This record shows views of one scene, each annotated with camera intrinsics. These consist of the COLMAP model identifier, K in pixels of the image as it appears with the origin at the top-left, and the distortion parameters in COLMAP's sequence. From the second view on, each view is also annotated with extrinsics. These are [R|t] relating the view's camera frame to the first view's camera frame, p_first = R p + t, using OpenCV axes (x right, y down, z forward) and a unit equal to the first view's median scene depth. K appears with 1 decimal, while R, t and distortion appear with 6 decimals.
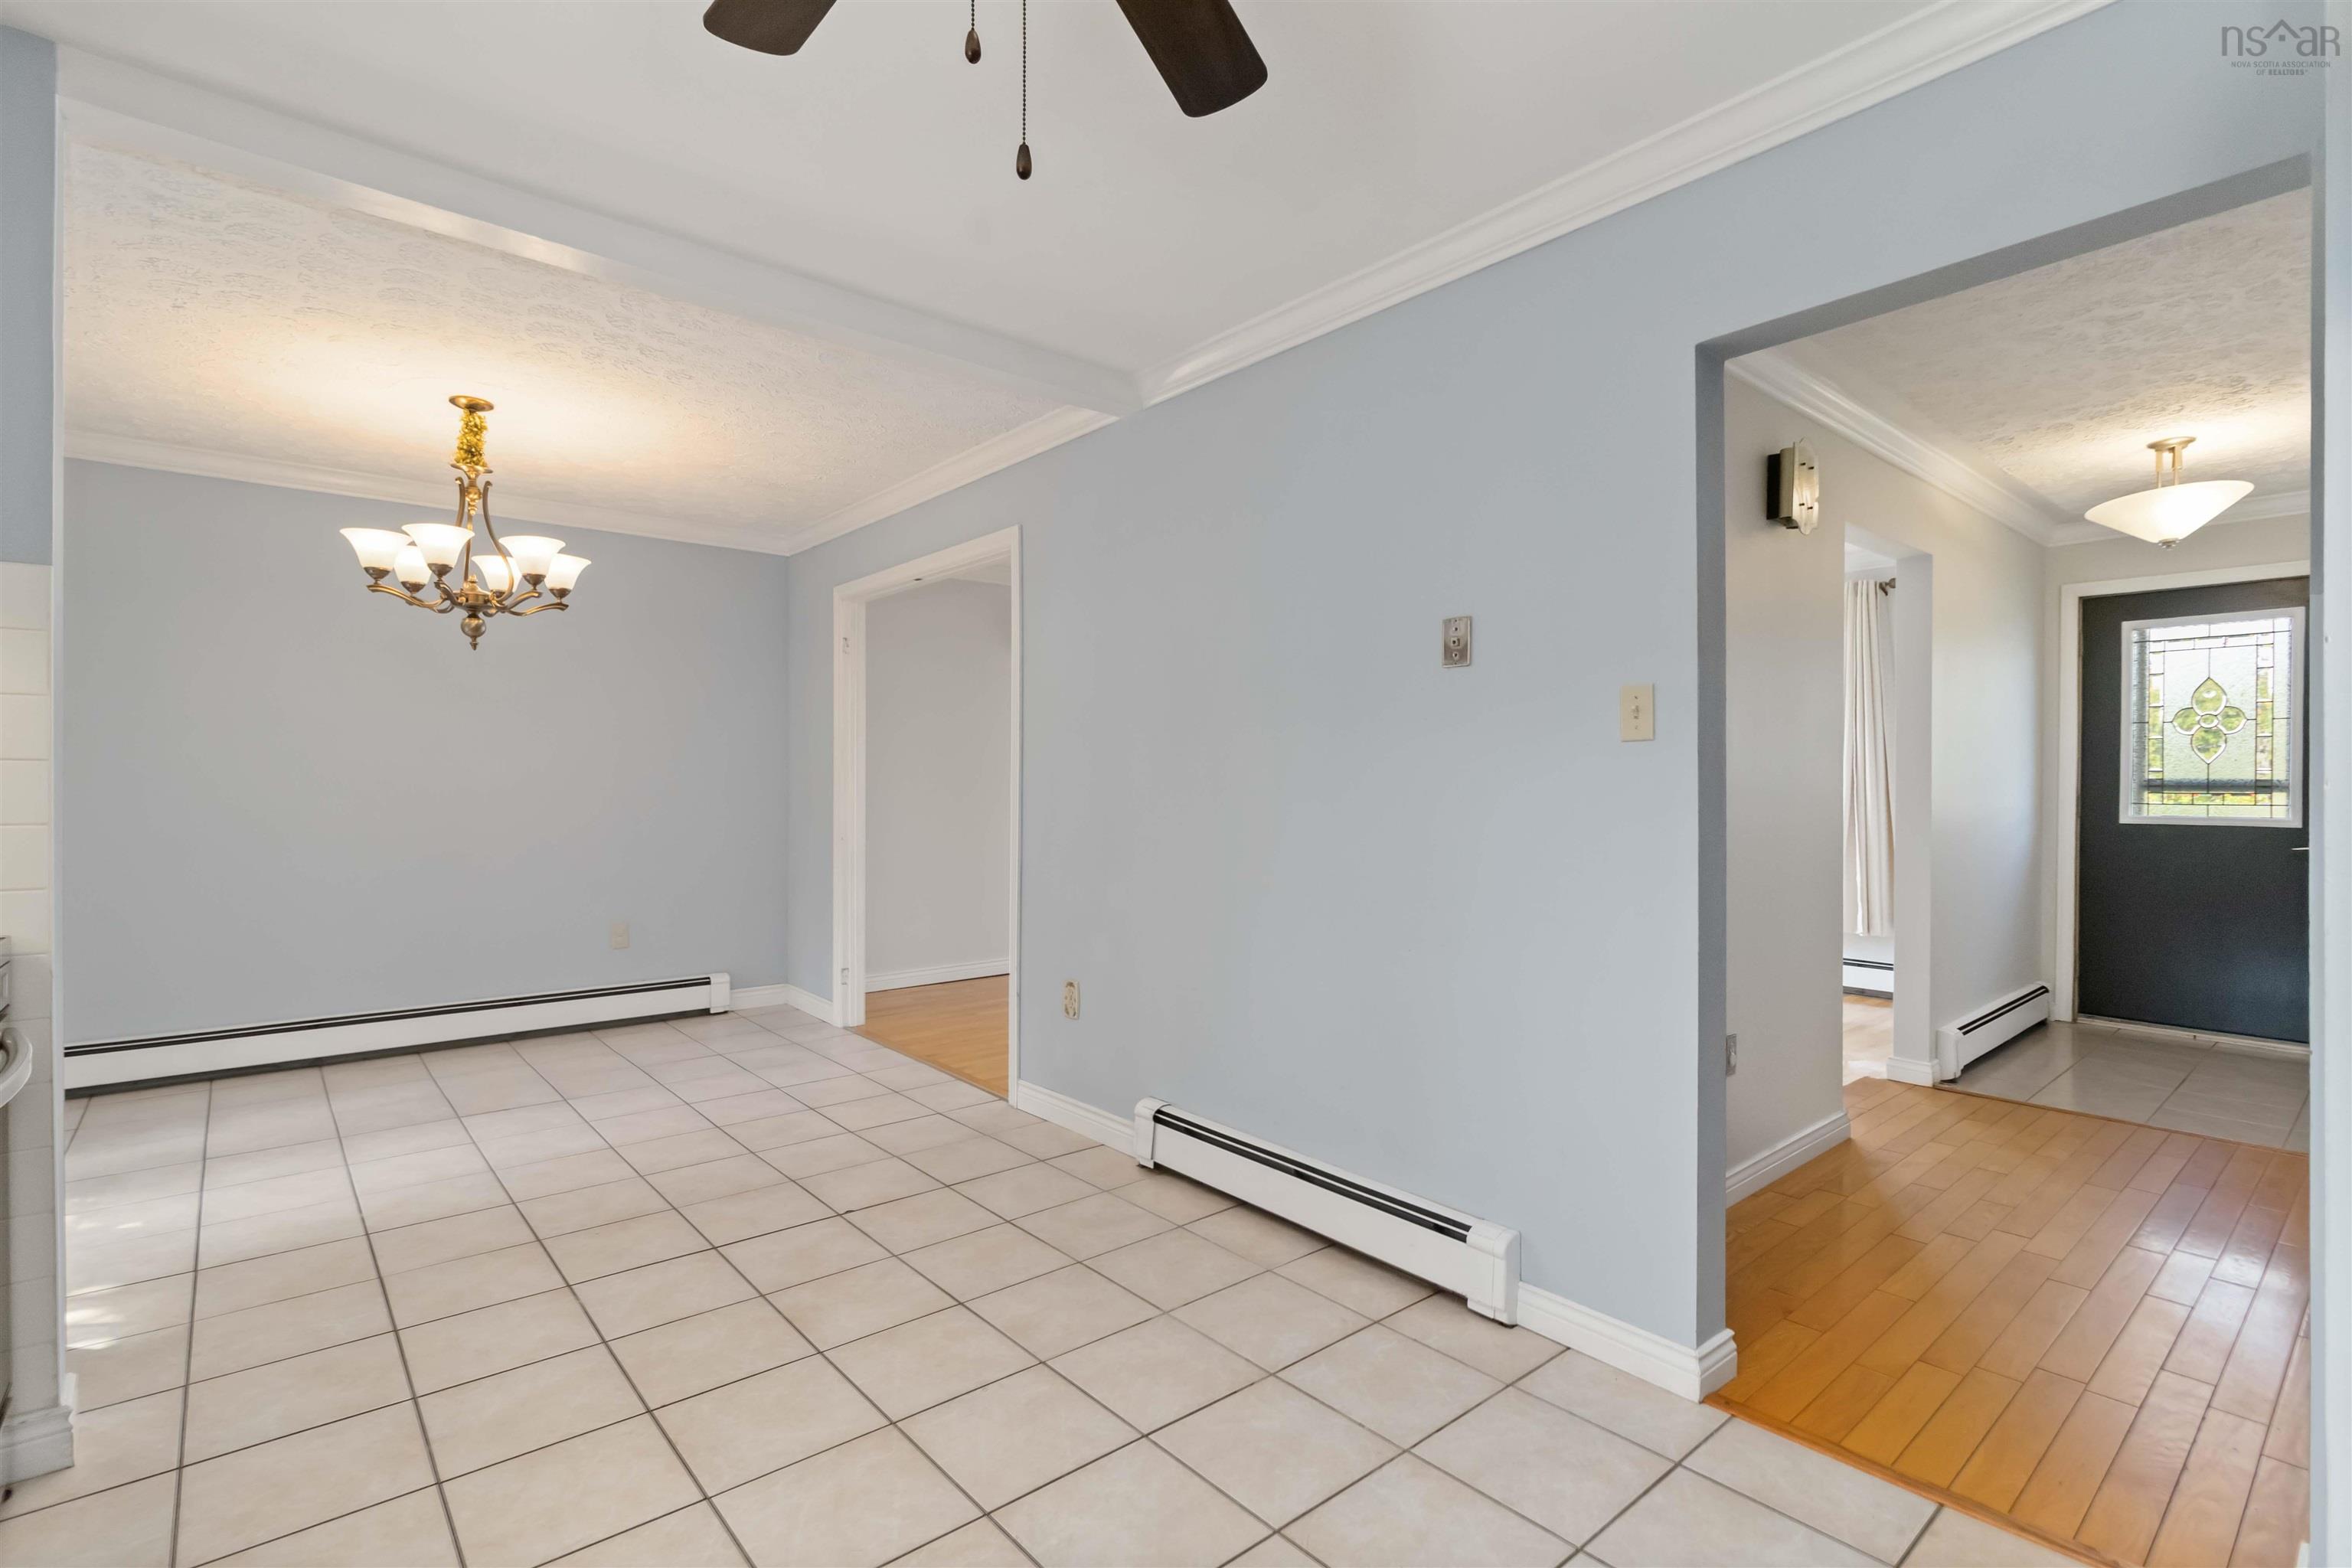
lens RADIAL K [[1101.6, 0, 1180.3], [0, 1101.6, 782.1], [0, 0, 1]] dist [0.002318, 0.000846]
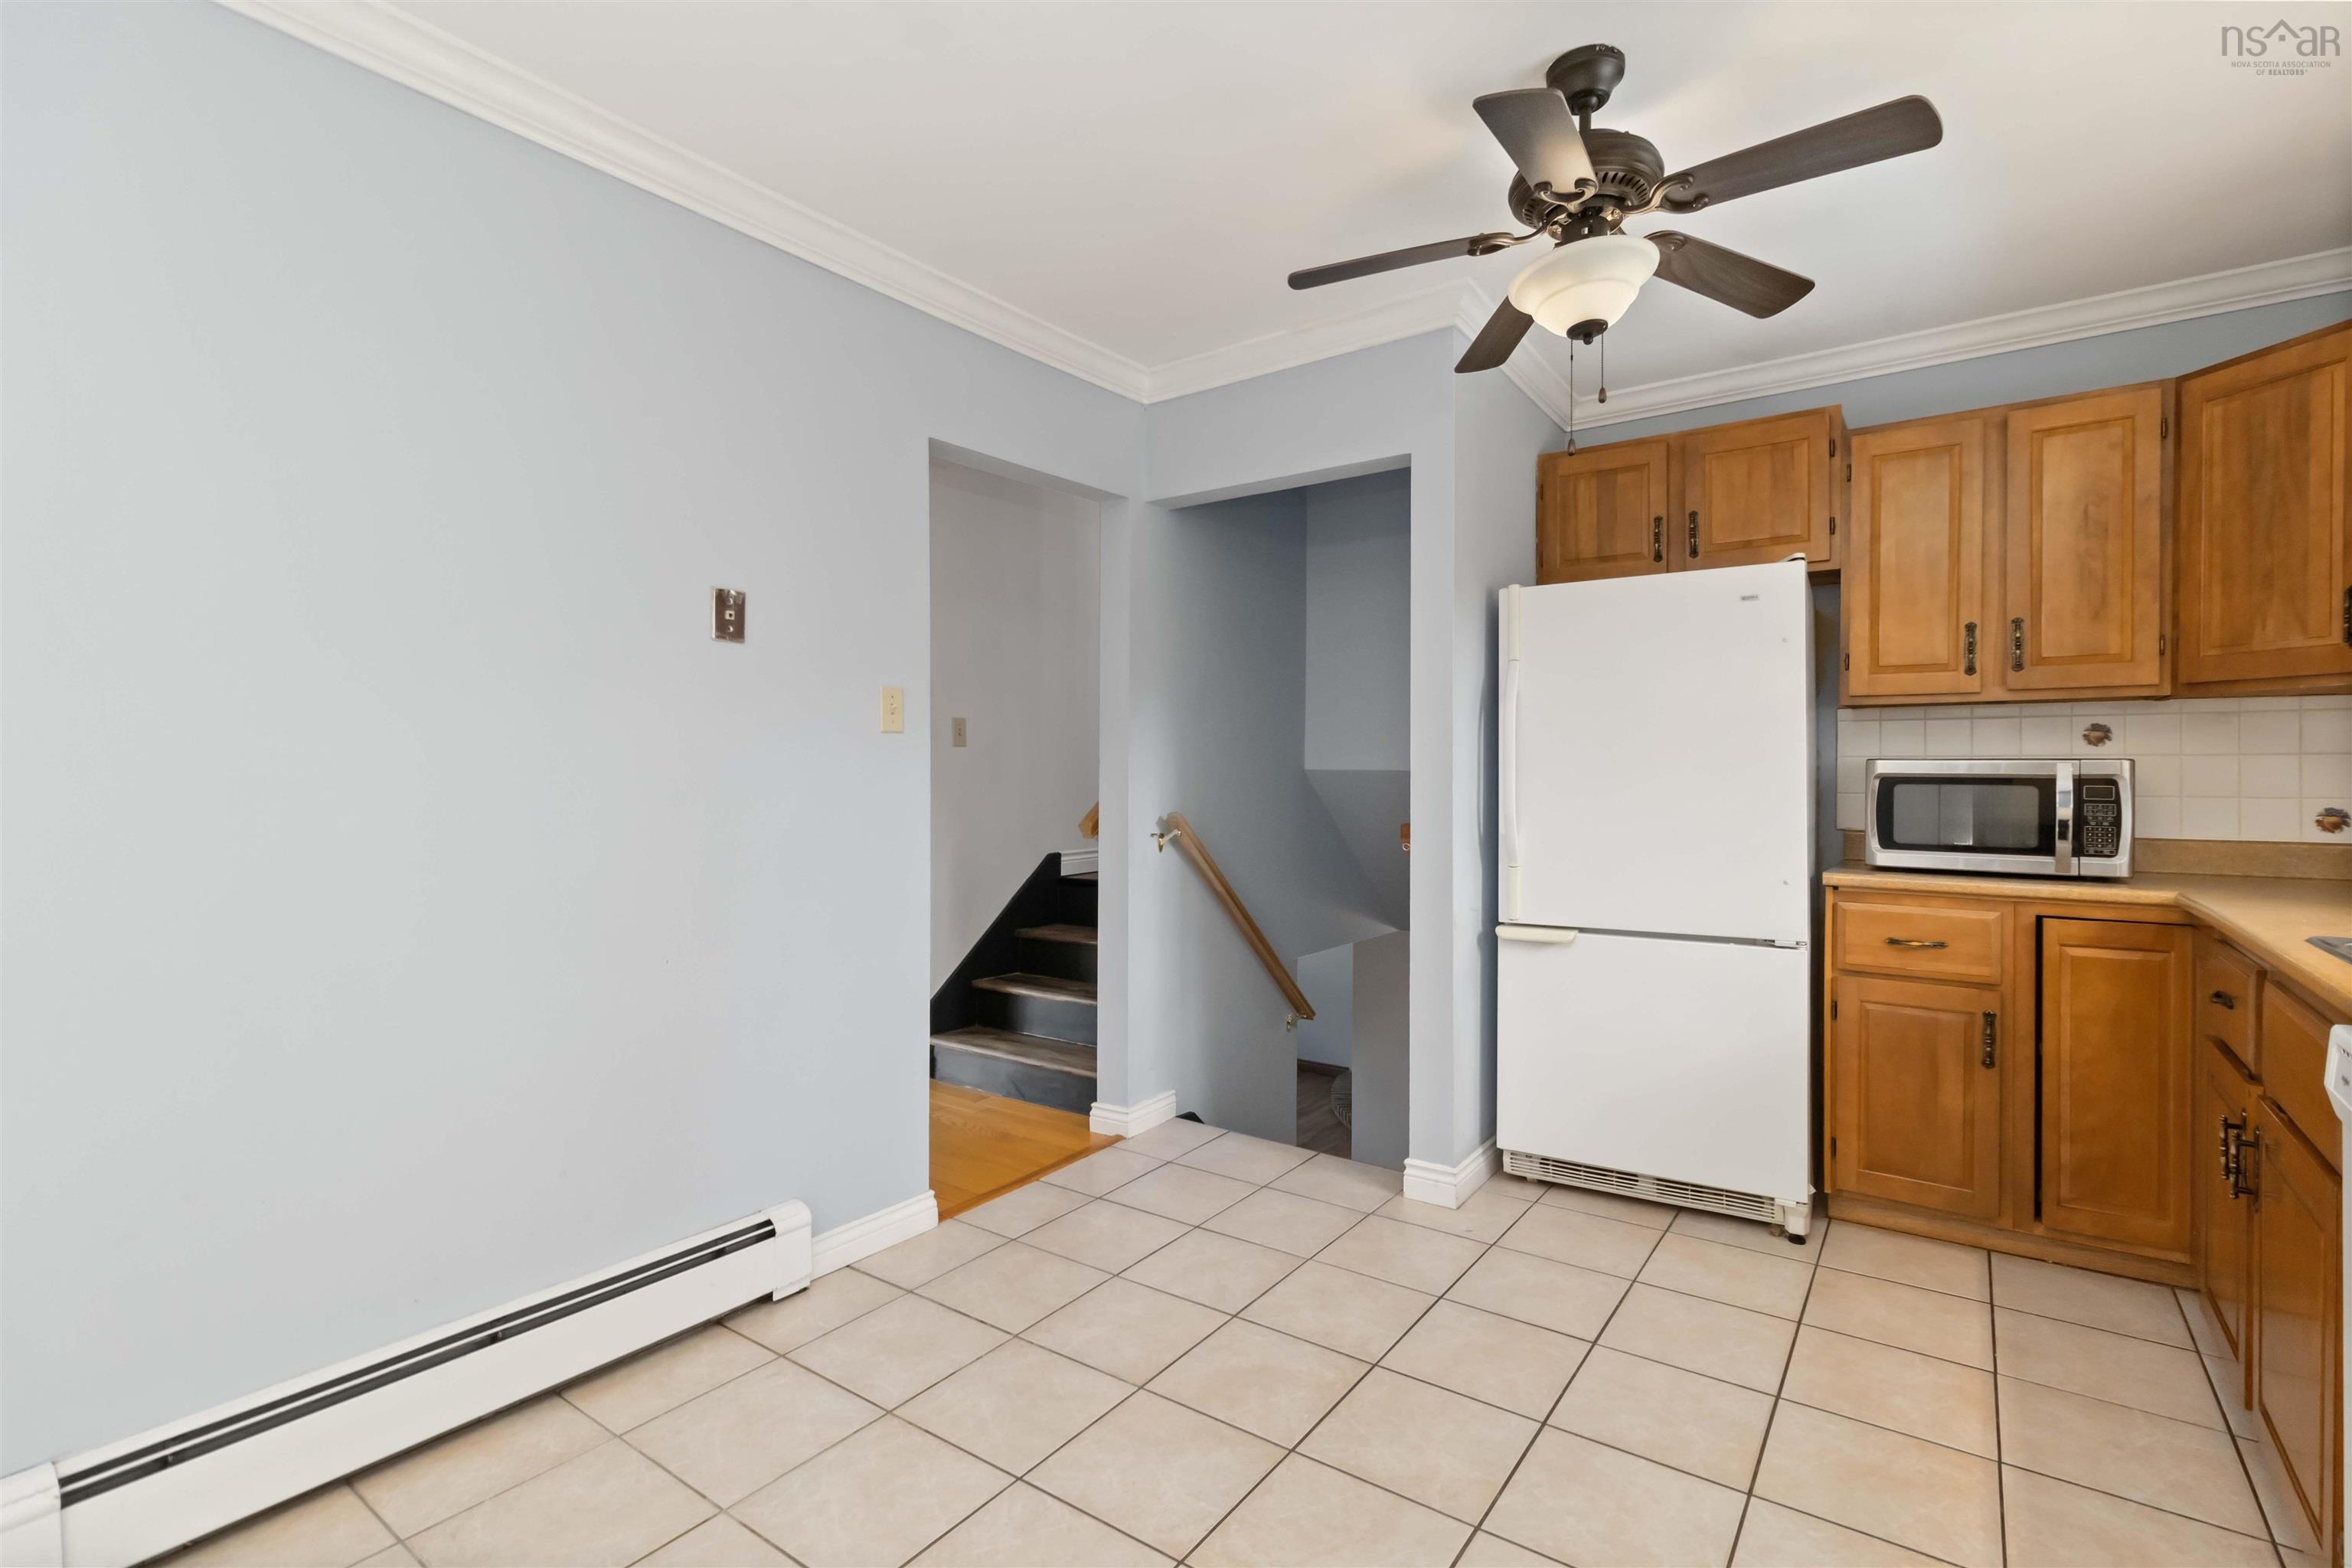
lens RADIAL K [[1101.6, 0, 1190.4], [0, 1101.6, 772.5], [0, 0, 1]] dist [0.002318, 0.000846]
pose [[-0.242718, -0.008189, 0.970062, -0.521293], [-0.002968, 0.999966, 0.007699, 0.000208], [-0.970092, -0.001010, -0.242734, 0.596103]]
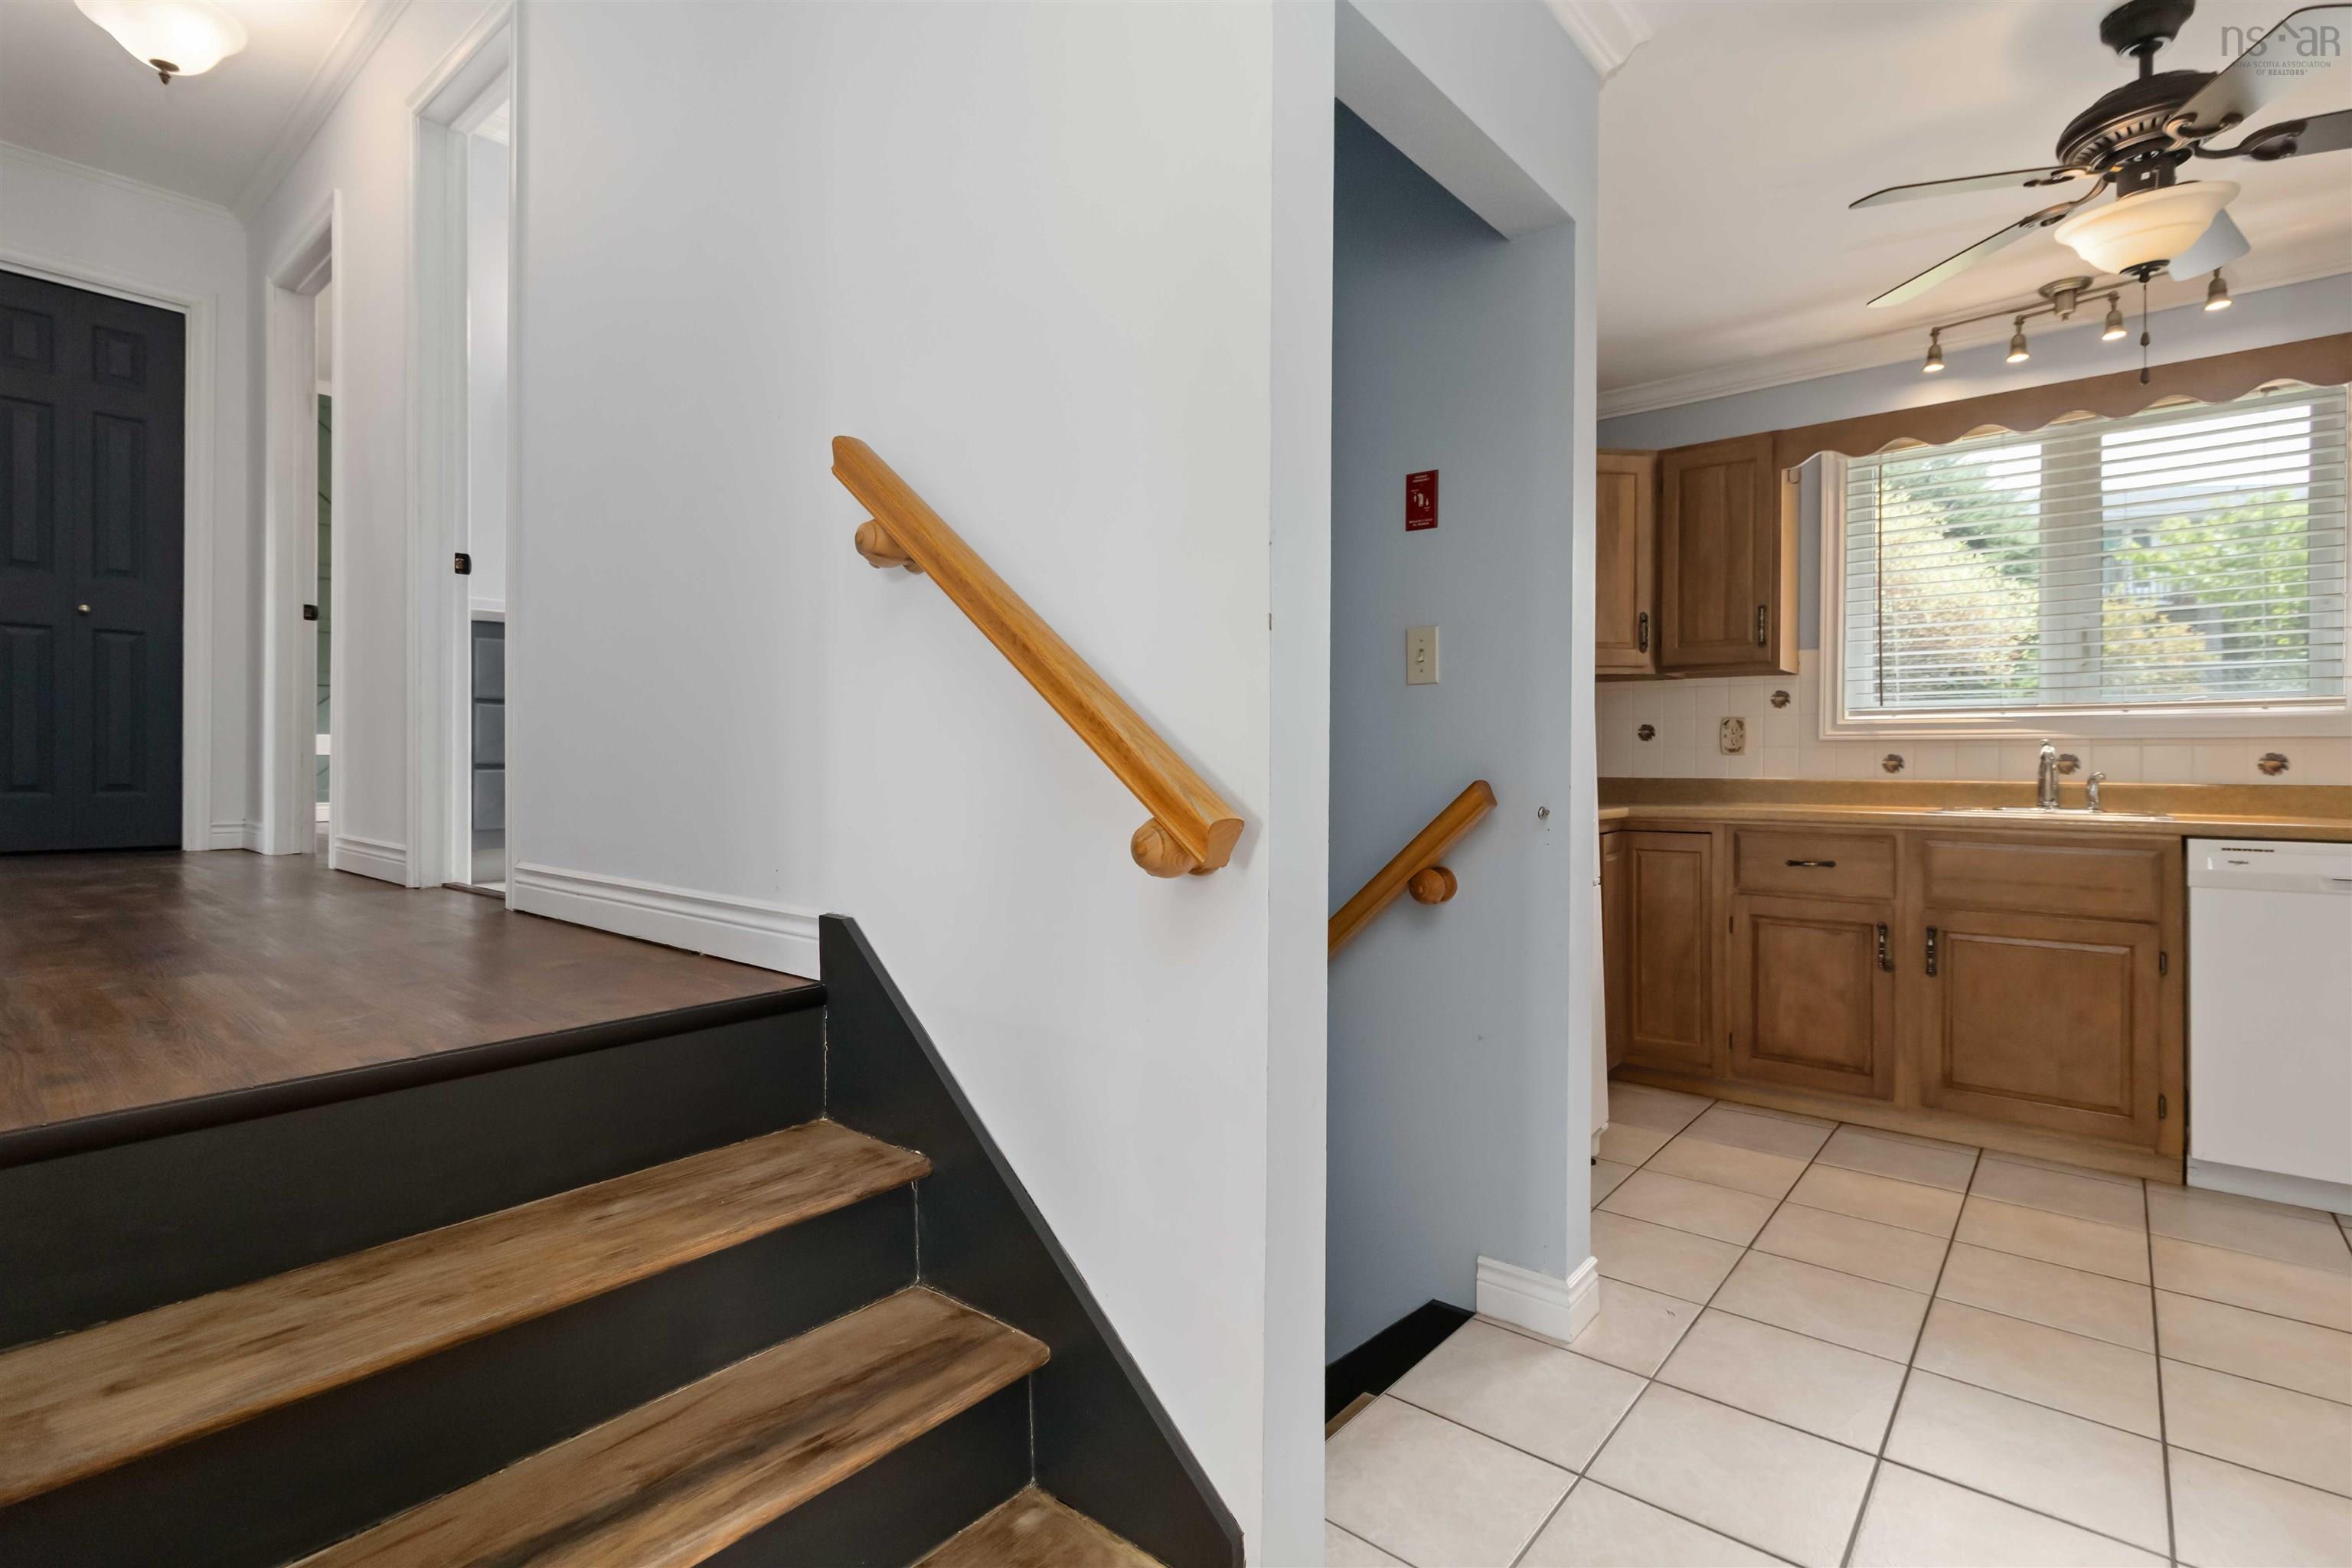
lens RADIAL K [[1101.6, 0, 1197.0], [0, 1101.6, 768.9], [0, 0, 1]] dist [0.002318, 0.000846]
pose [[-0.986139, -0.002129, -0.165906, 0.510347], [-0.003009, 0.999983, 0.005053, 0.037617], [0.165892, 0.005482, -0.986129, 0.743221]]
